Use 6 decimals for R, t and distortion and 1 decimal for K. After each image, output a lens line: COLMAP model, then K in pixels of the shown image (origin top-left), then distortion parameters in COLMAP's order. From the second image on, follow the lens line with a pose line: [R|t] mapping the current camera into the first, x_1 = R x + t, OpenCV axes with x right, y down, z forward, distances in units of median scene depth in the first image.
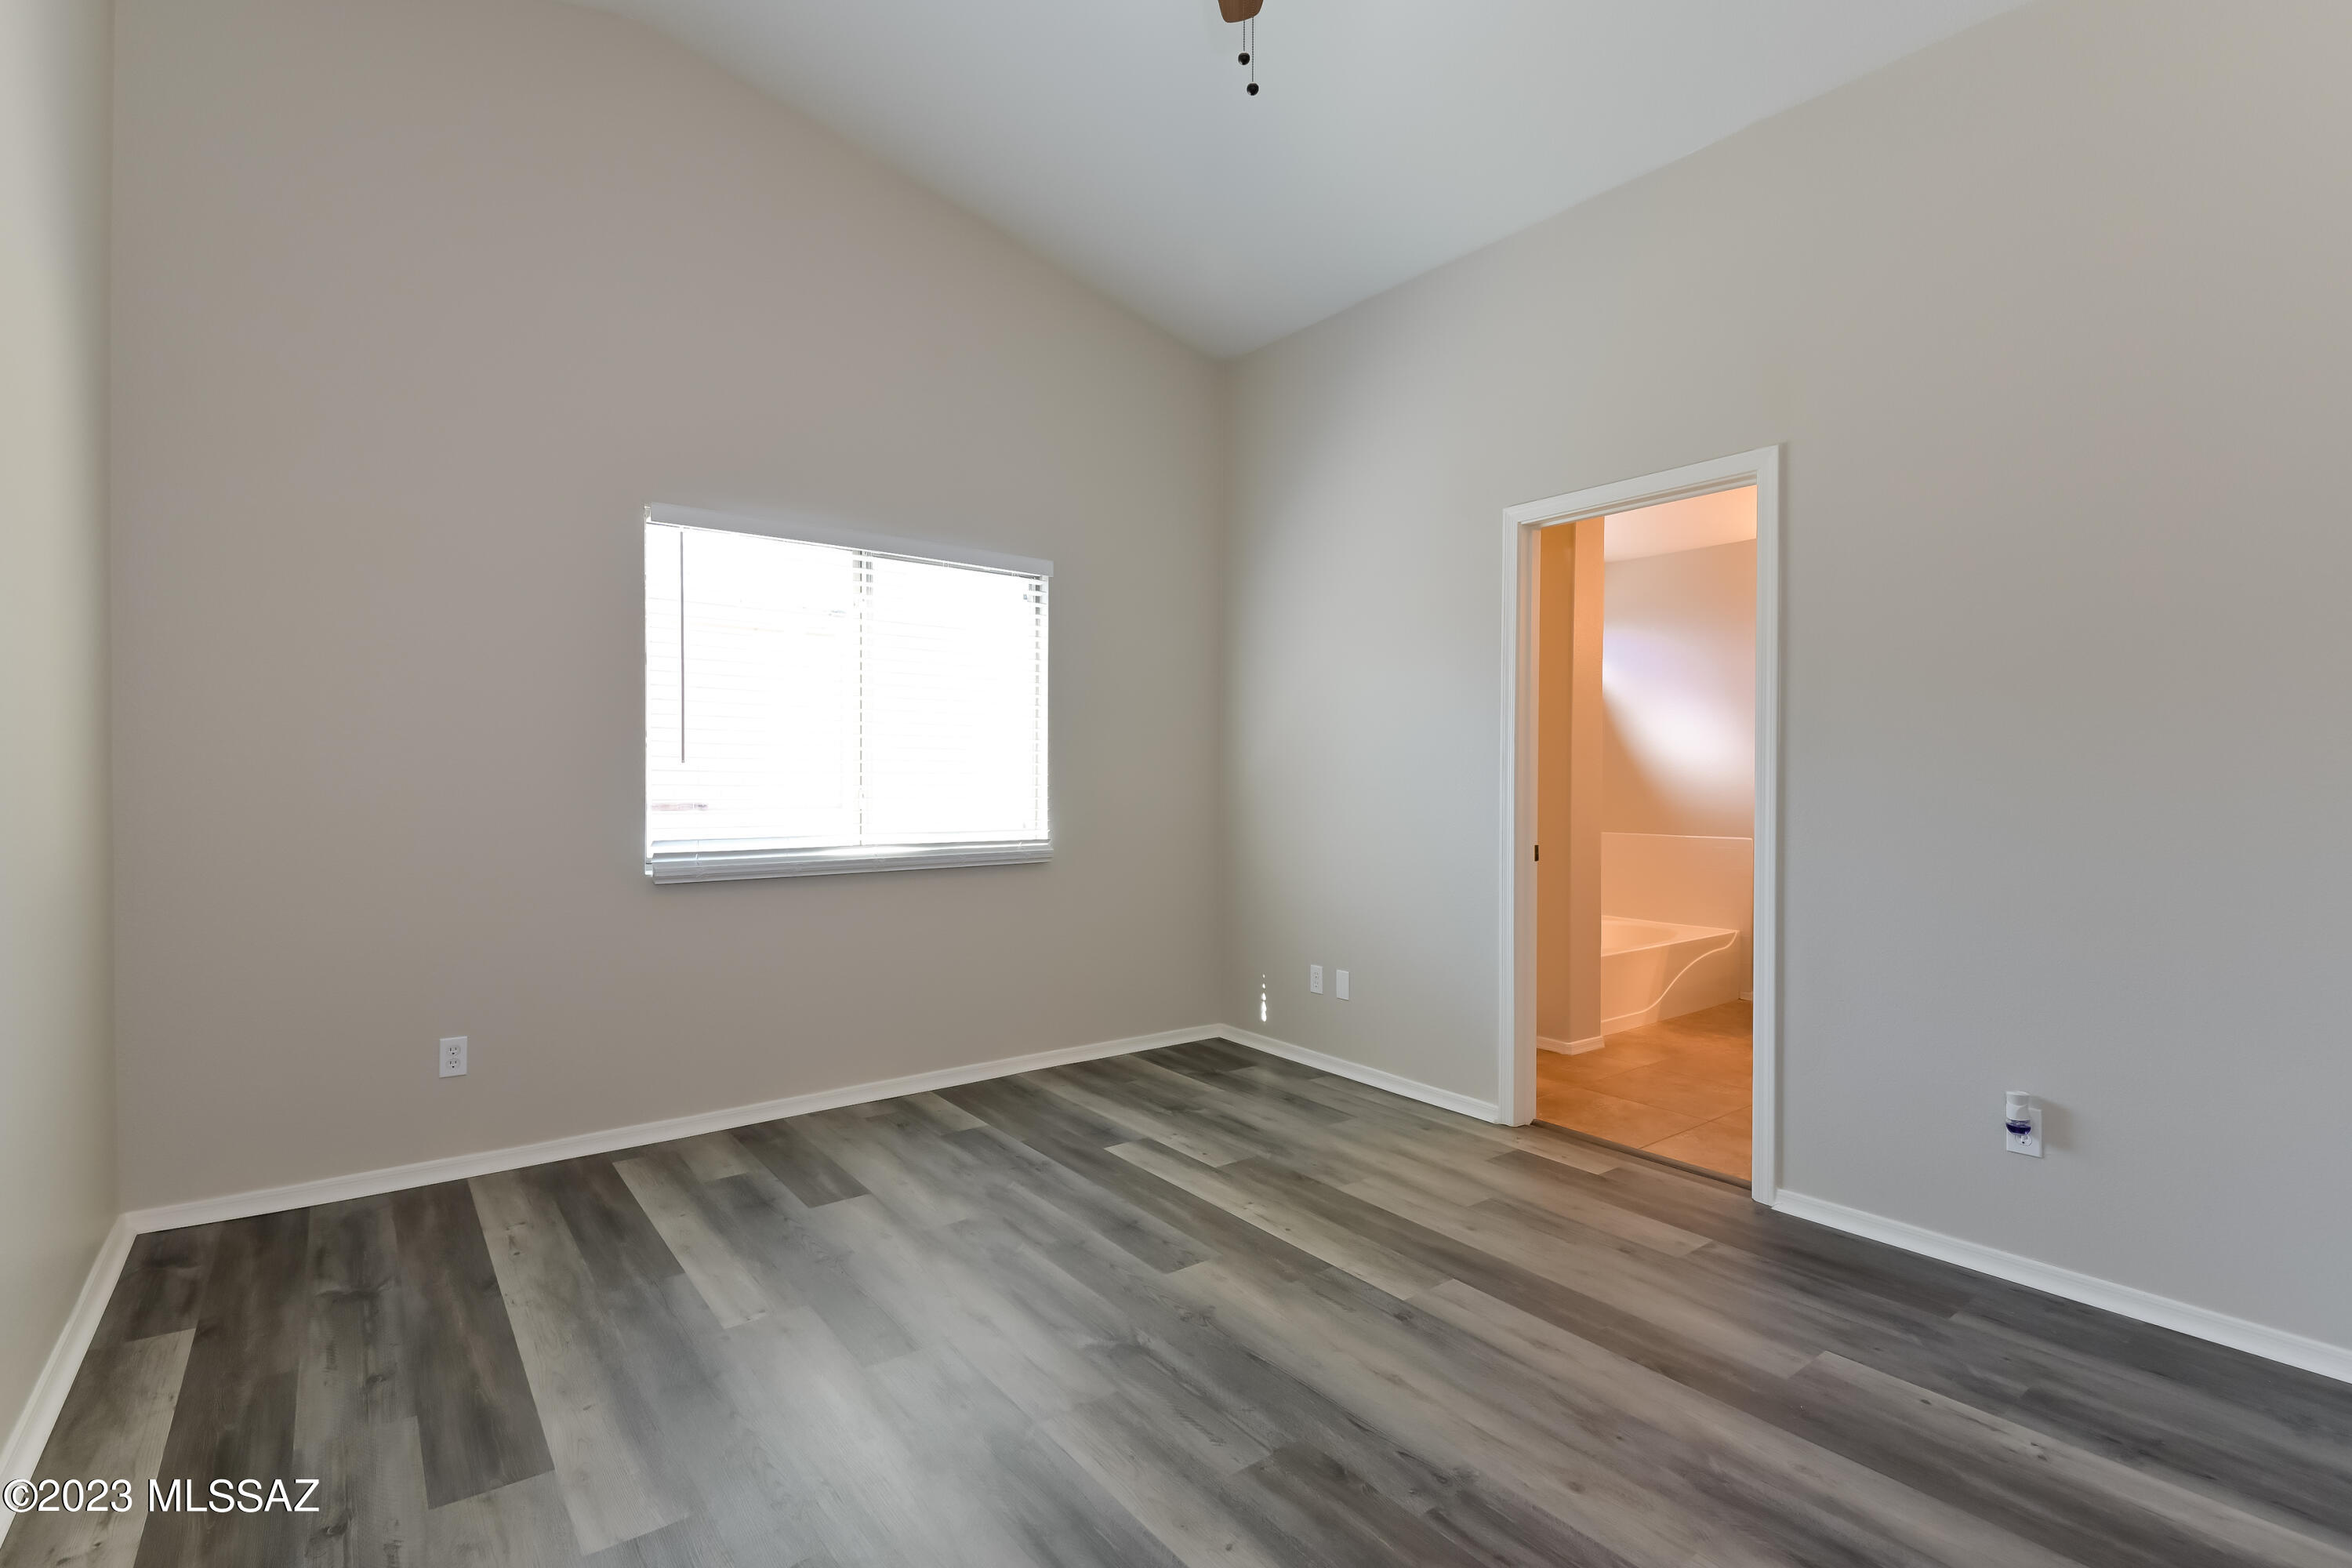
lens RADIAL K [[1093.9, 0, 1176.0], [0, 1093.9, 784.0], [0, 0, 1]] dist [-0.024825, -0.001138]
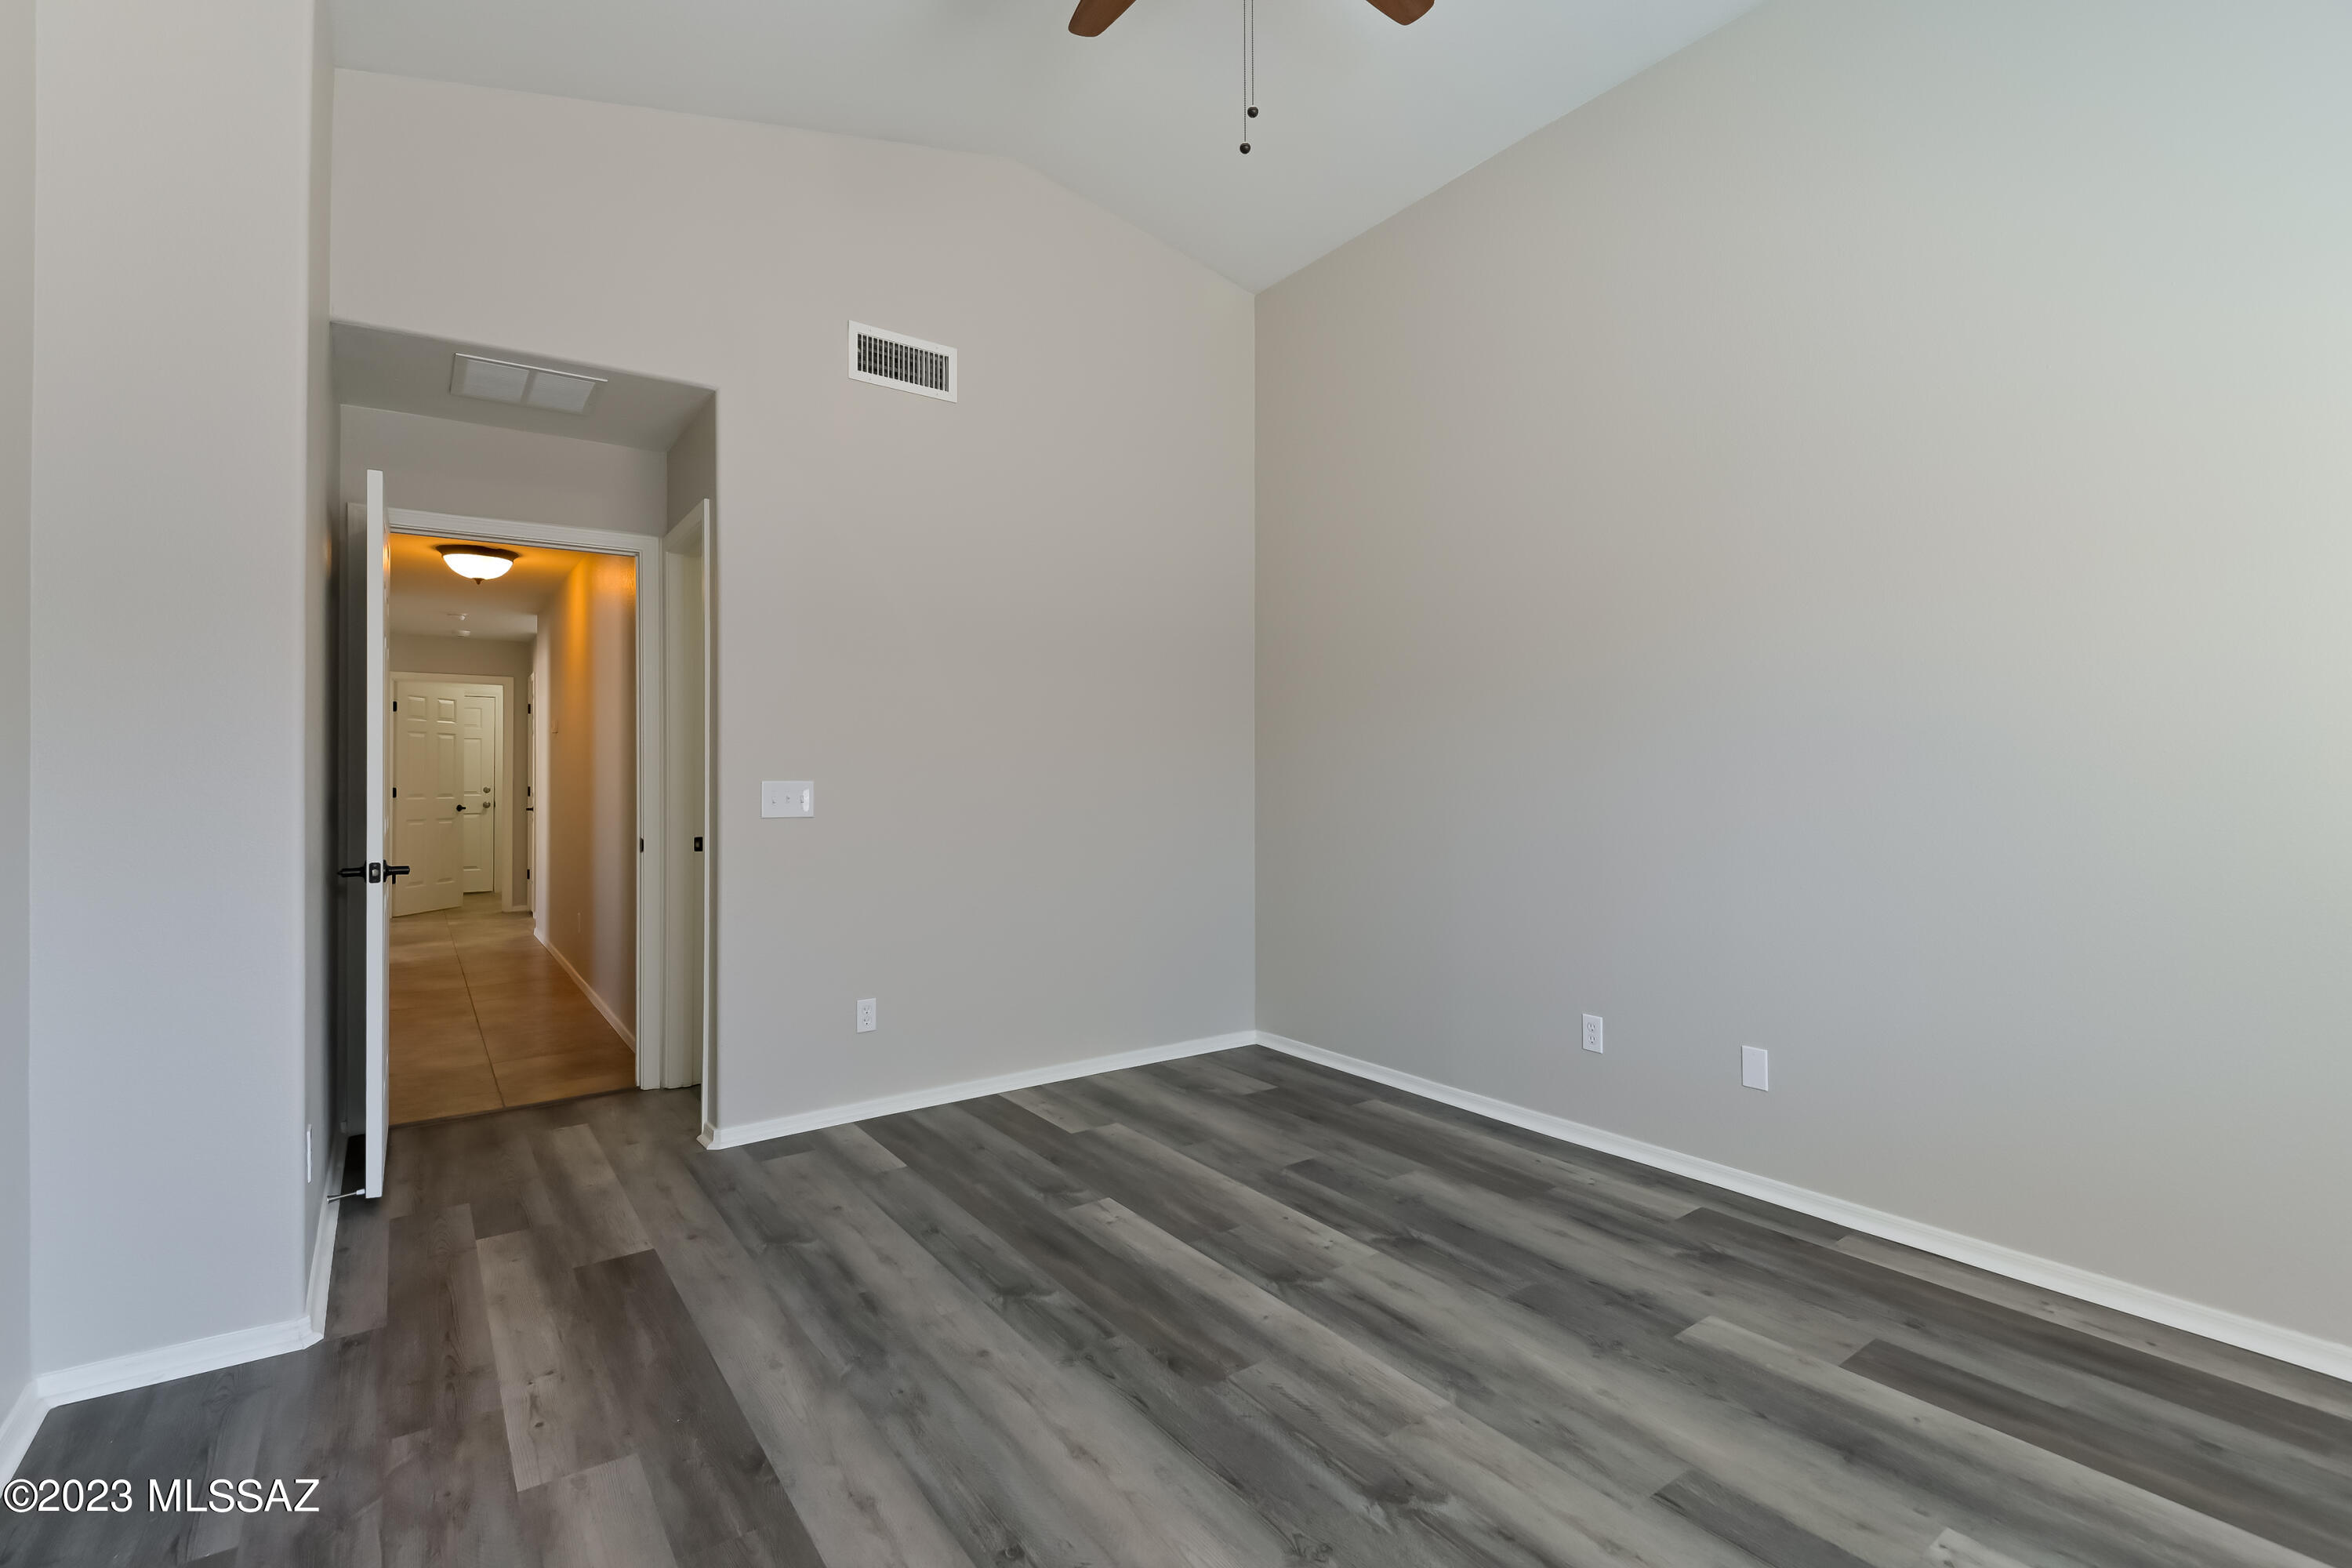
lens RADIAL K [[1093.9, 0, 1176.0], [0, 1093.9, 784.0], [0, 0, 1]] dist [-0.024825, -0.001138]
pose [[-0.999276, -0.000810, 0.038050, 0.097162], [-0.000304, 0.999911, 0.013309, -0.015077], [-0.038057, 0.013288, -0.999187, 2.077843]]
